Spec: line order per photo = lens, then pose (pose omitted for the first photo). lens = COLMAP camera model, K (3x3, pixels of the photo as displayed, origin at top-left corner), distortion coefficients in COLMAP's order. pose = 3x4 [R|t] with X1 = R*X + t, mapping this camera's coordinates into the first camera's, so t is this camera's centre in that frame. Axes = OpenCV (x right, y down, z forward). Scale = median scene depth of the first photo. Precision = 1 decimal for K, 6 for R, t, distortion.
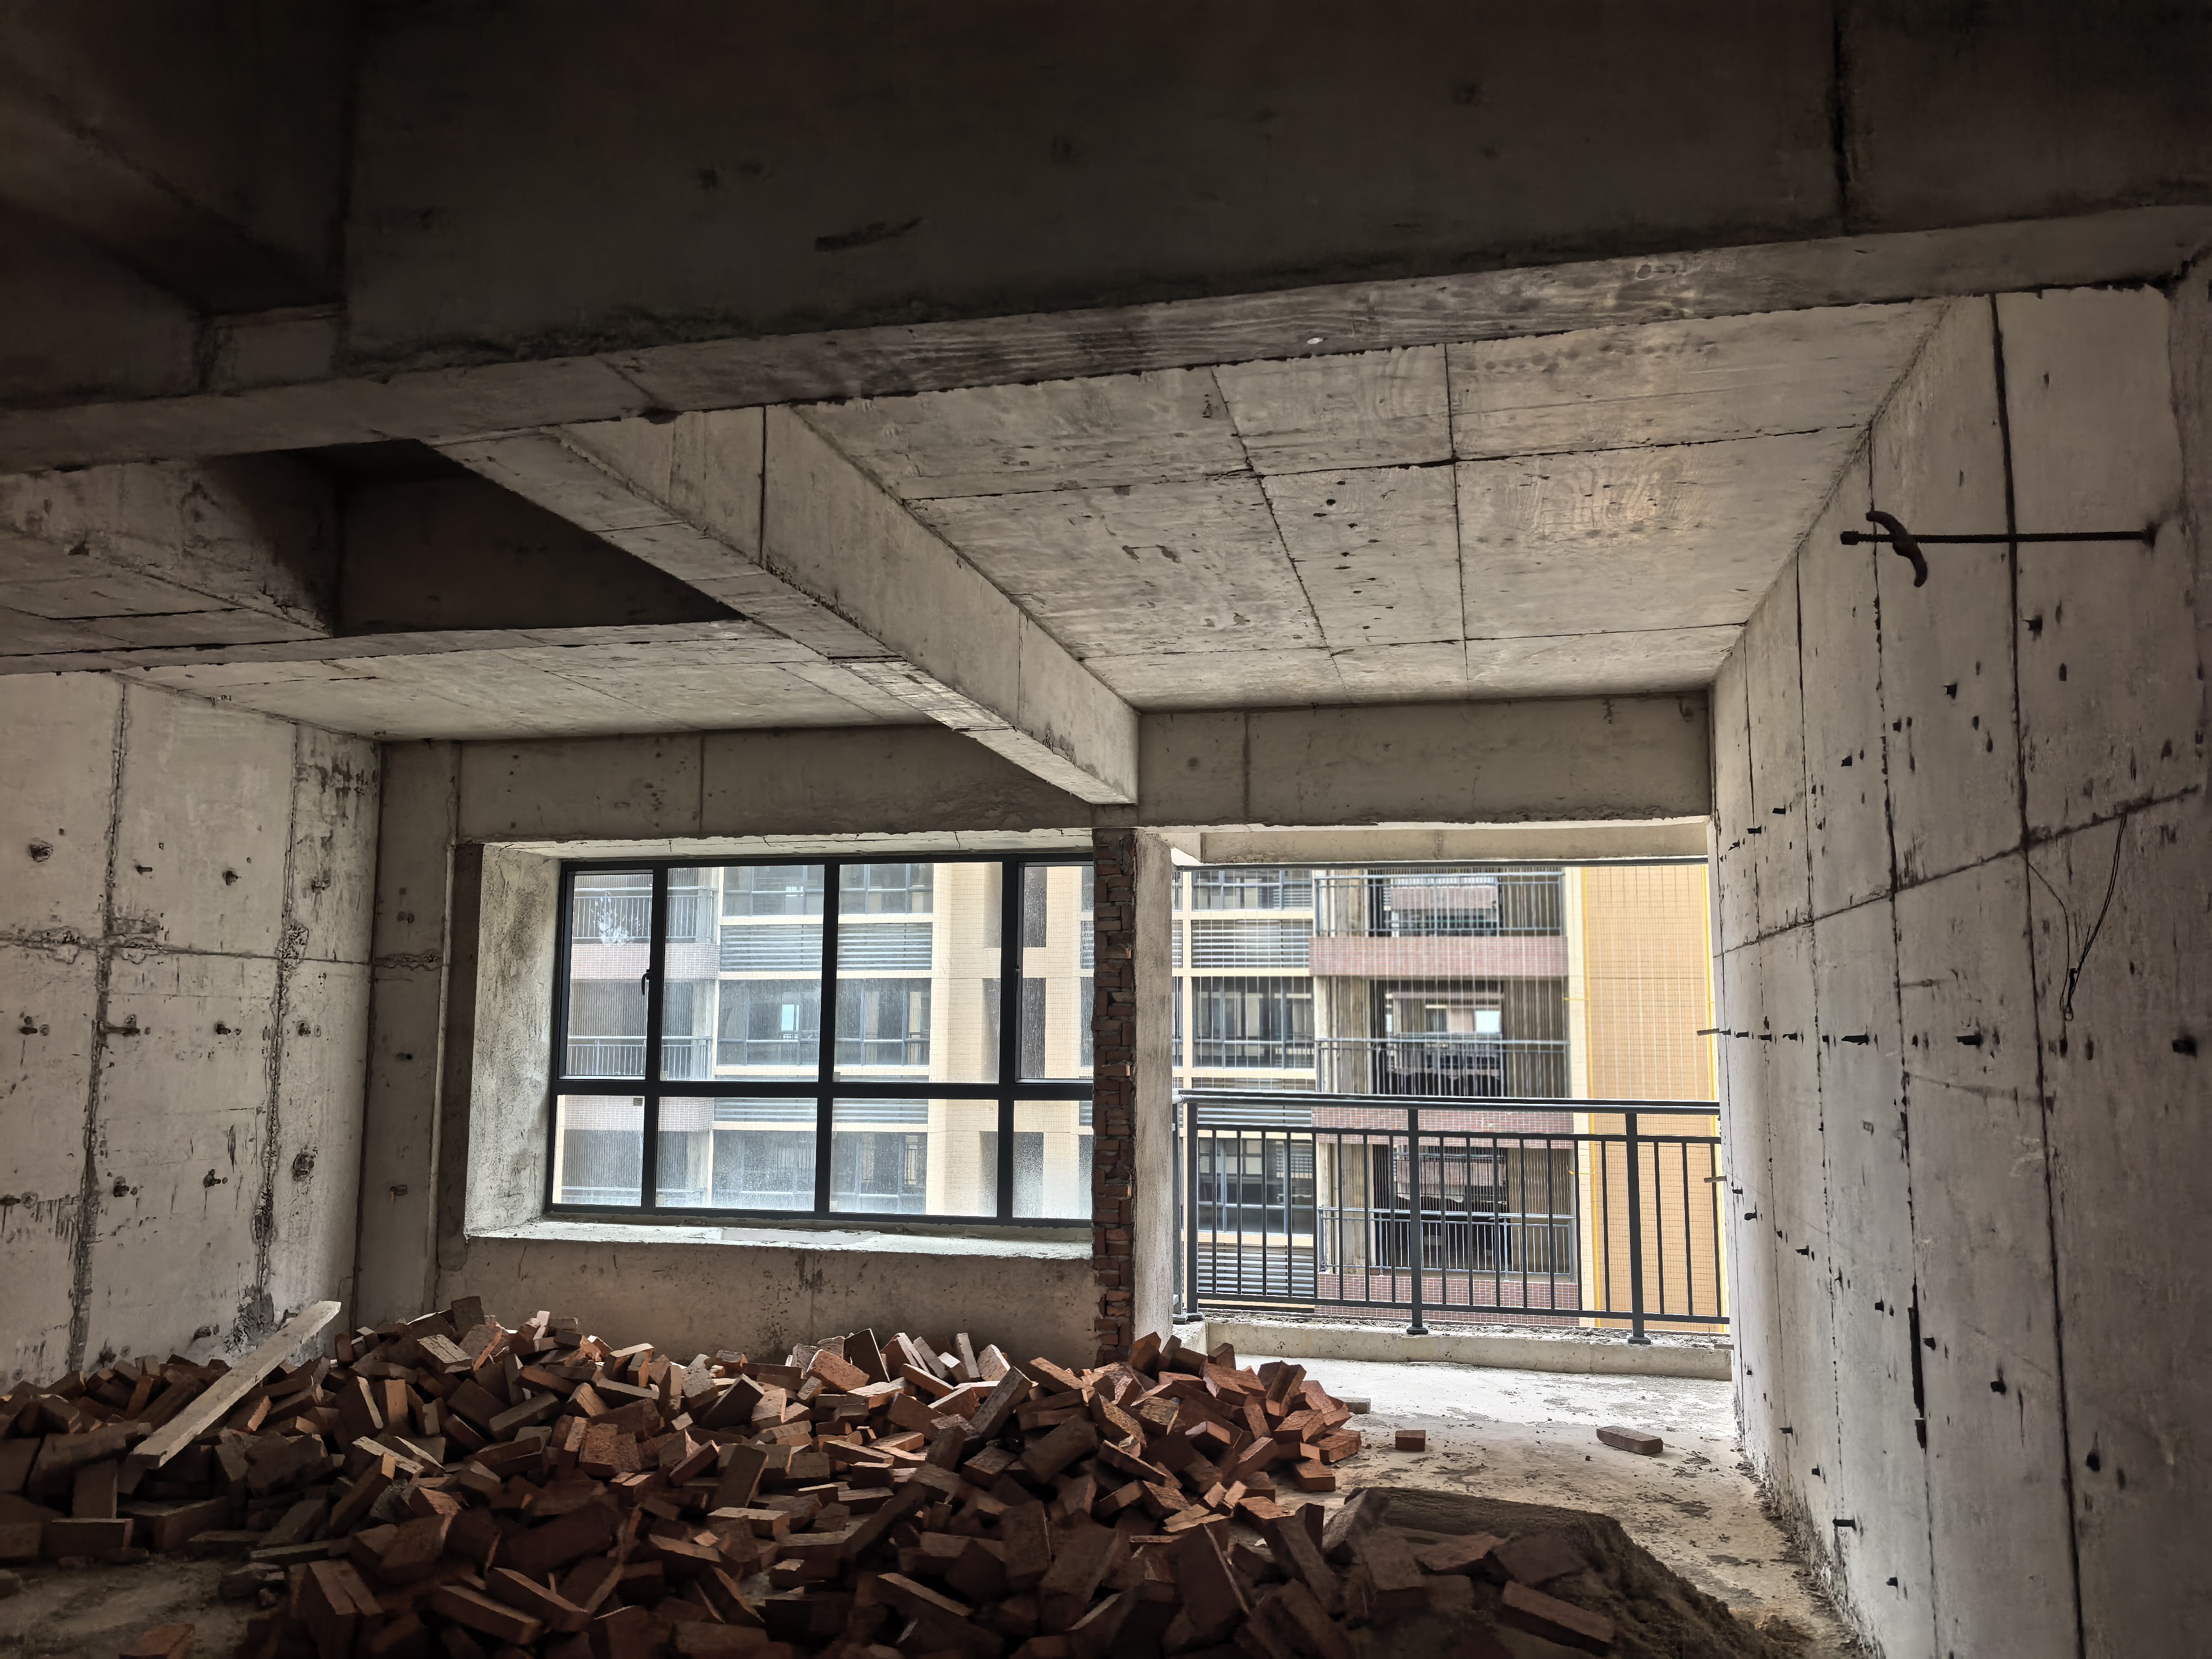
lens RADIAL K [[1581.6, 0, 1100.1], [0, 1581.6, 853.3], [0, 0, 1]] dist [0.037157, -0.037842]
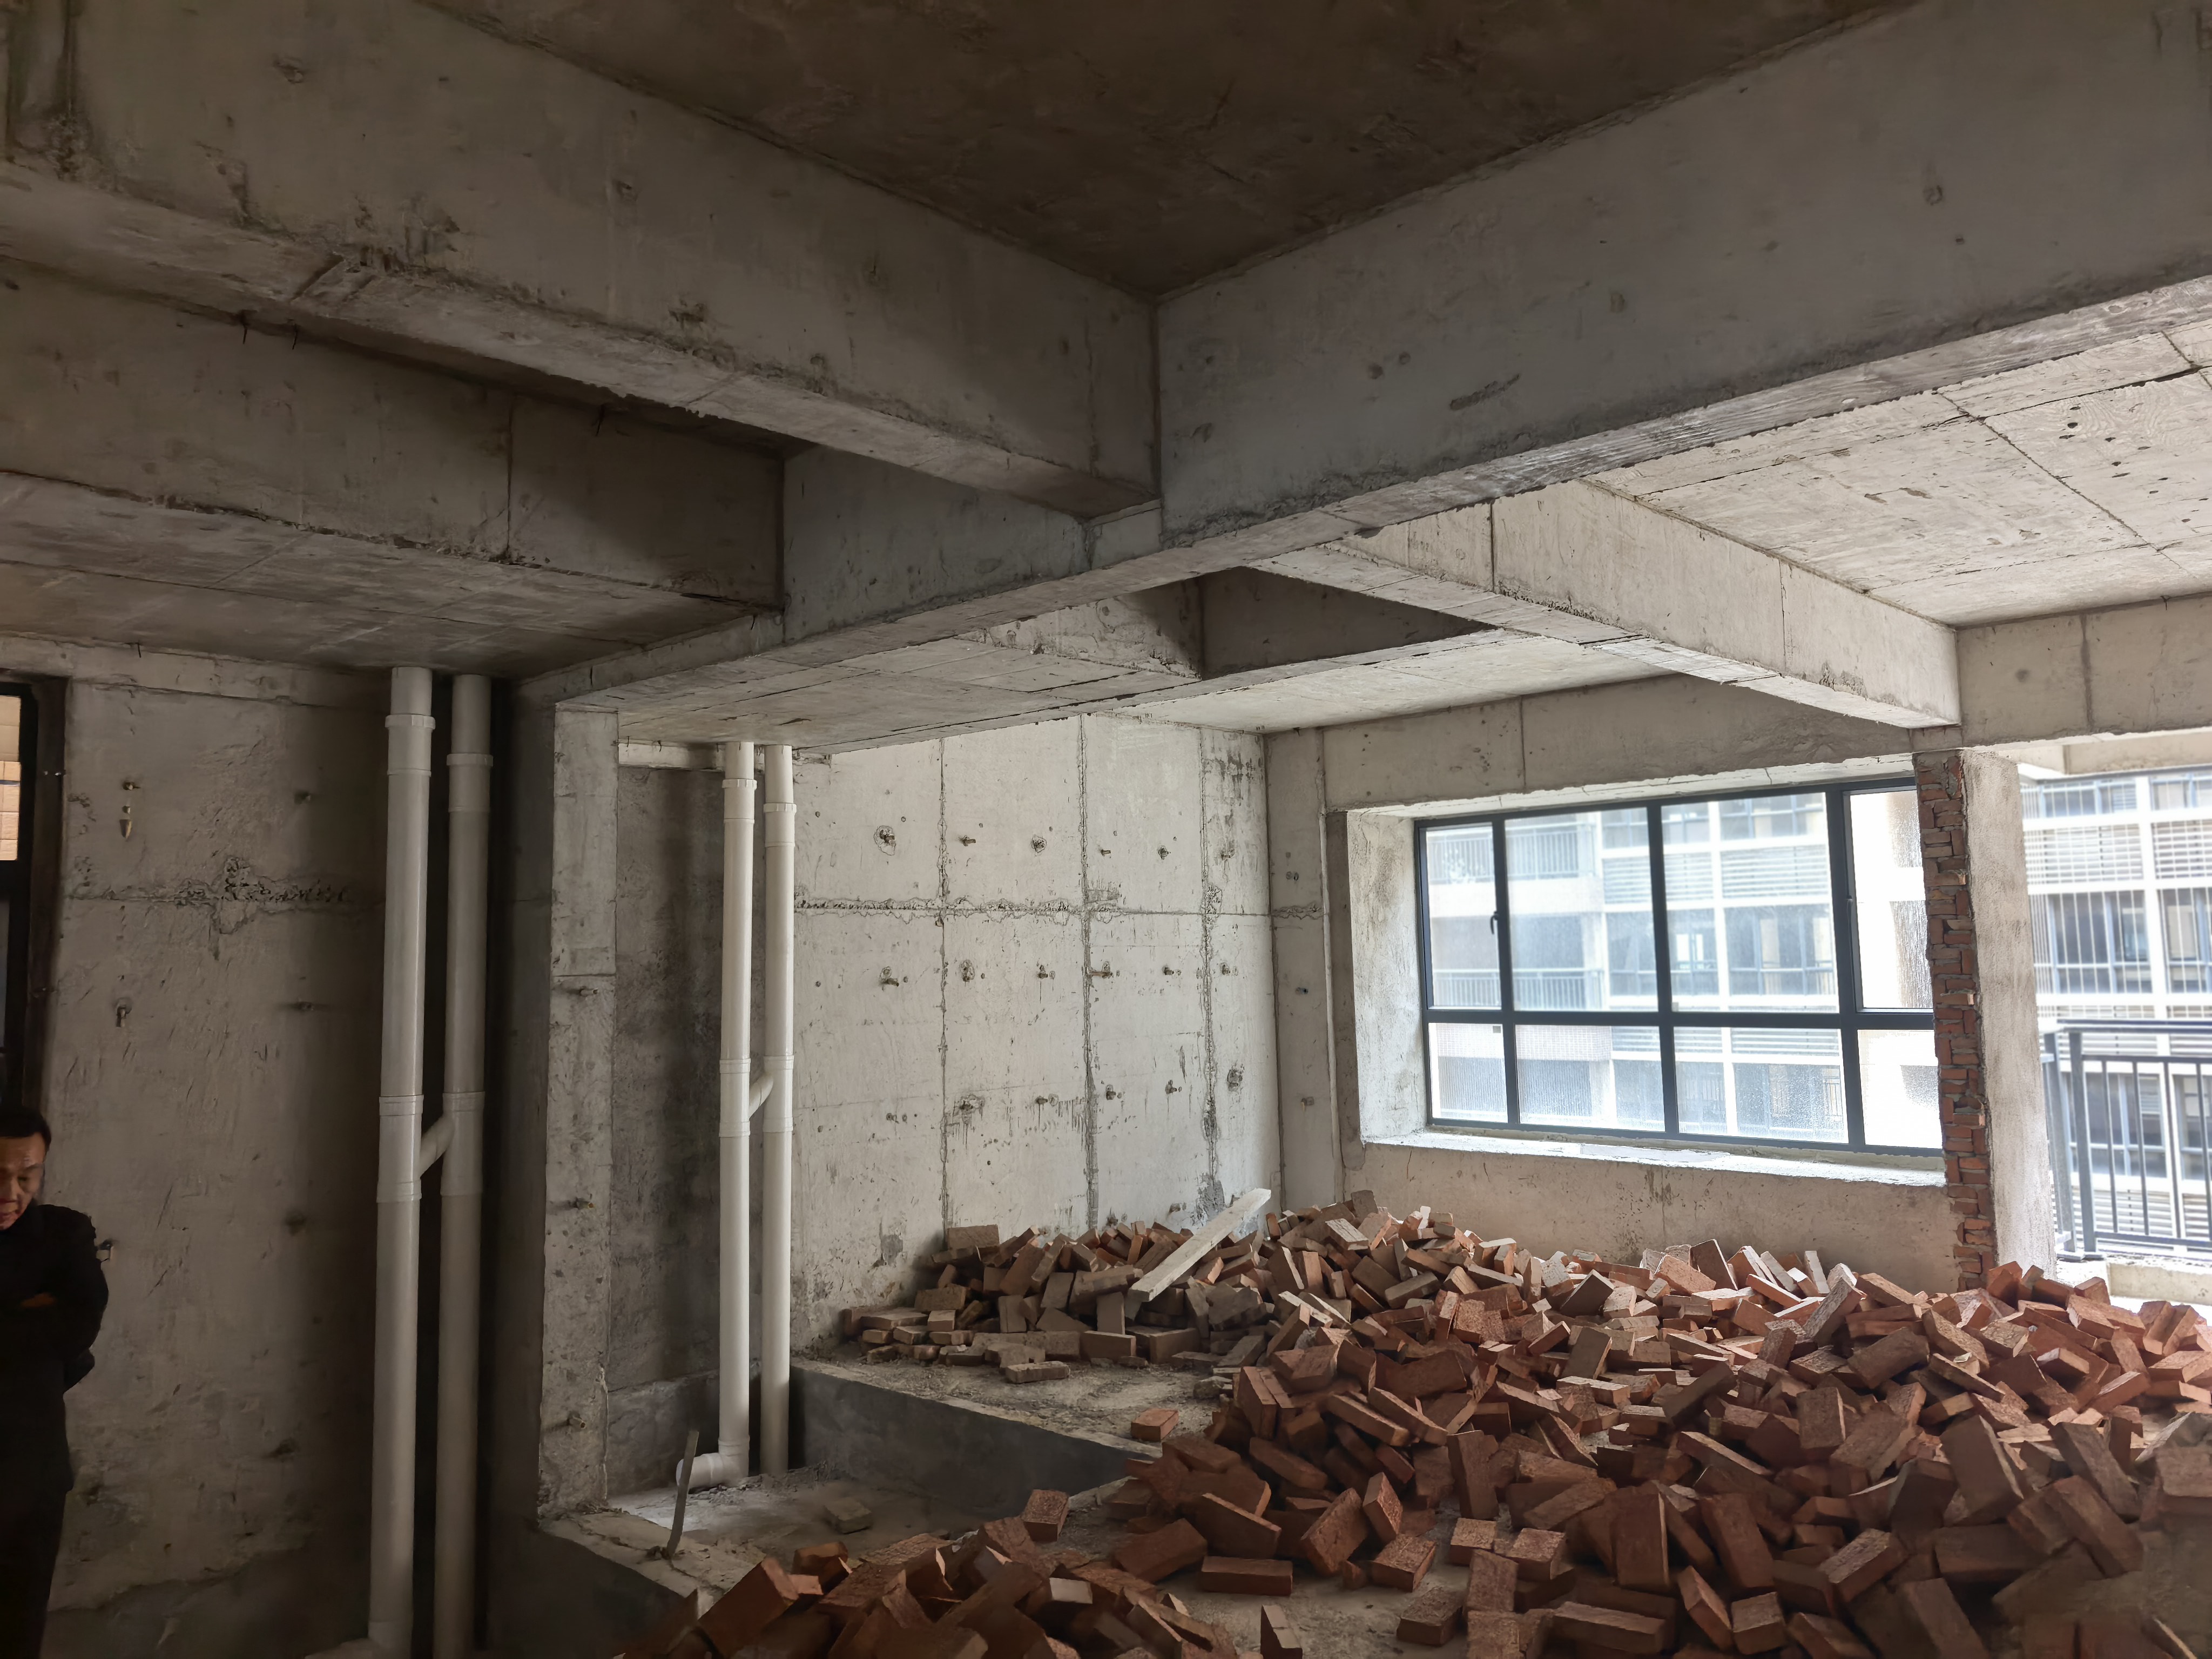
lens RADIAL K [[1573.8, 0, 1117.4], [0, 1573.8, 832.8], [0, 0, 1]] dist [0.039787, -0.053173]
pose [[0.854665, -0.066468, -0.514907, 0.079879], [0.081641, 0.996638, 0.006858, -0.013705], [0.512721, -0.047899, 0.857218, -0.108226]]
